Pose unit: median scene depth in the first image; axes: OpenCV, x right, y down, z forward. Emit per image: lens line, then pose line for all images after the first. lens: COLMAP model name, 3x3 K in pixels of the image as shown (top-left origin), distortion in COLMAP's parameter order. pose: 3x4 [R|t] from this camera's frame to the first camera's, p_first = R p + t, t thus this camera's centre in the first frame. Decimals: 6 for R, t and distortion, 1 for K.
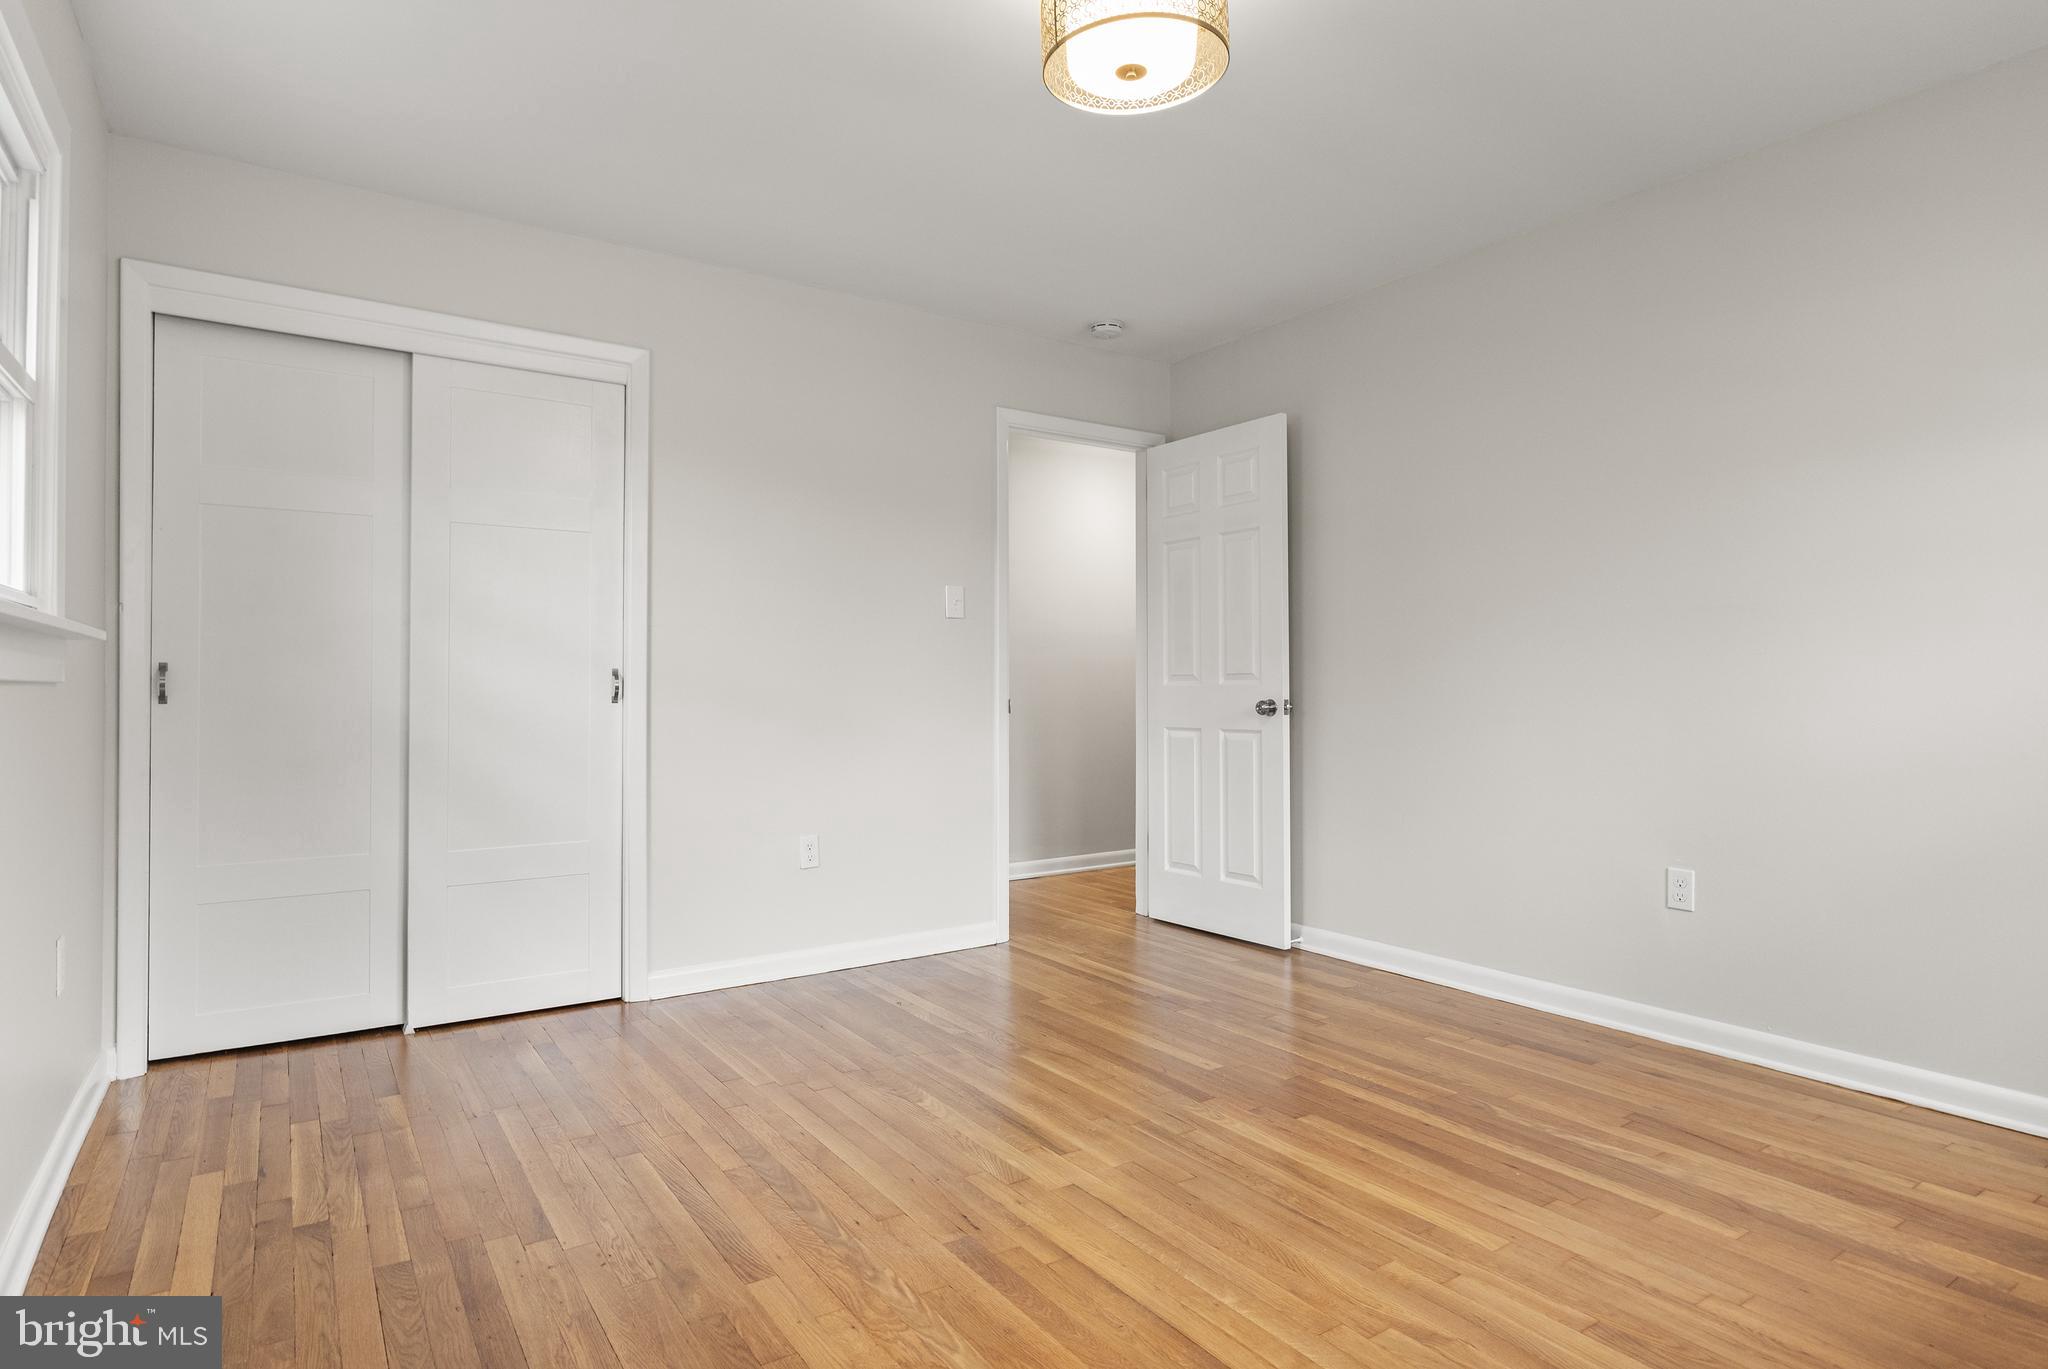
lens RADIAL K [[1091.0, 0, 1024.0], [0, 1091.0, 684.5], [0, 0, 1]] dist [-0.000661, -0.000187]
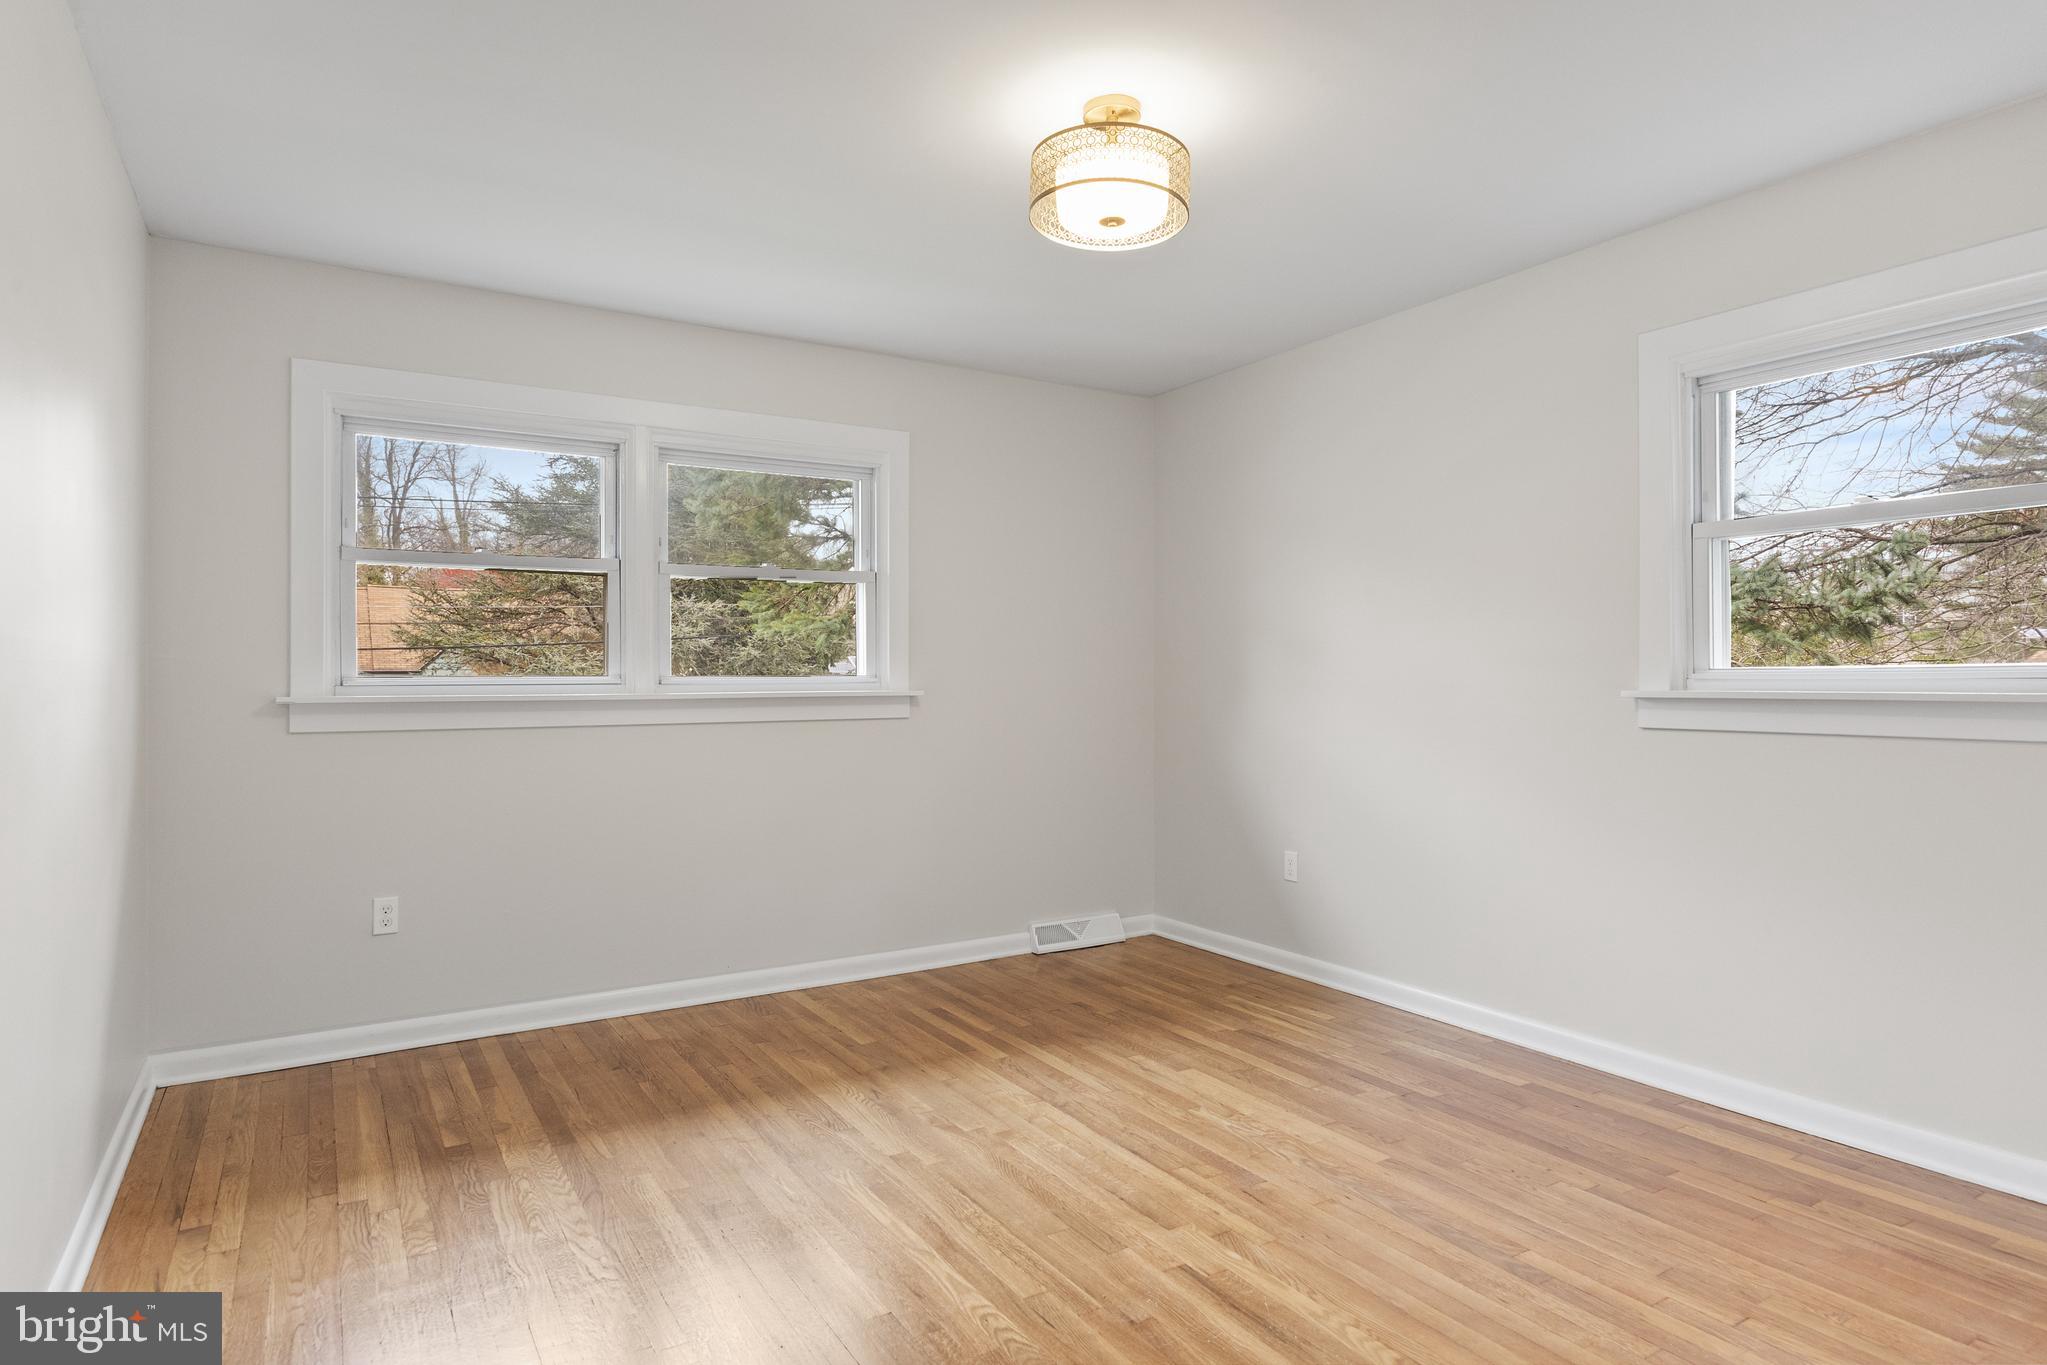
lens RADIAL K [[1144.6, 0, 1023.5], [0, 1144.6, 682.5], [0, 0, 1]] dist [0.022920, -0.000397]
pose [[-0.999026, 0.002787, 0.044043, 0.136739], [0.002610, 0.999988, -0.004084, -0.060941], [-0.044054, -0.003965, -0.999021, 2.157532]]
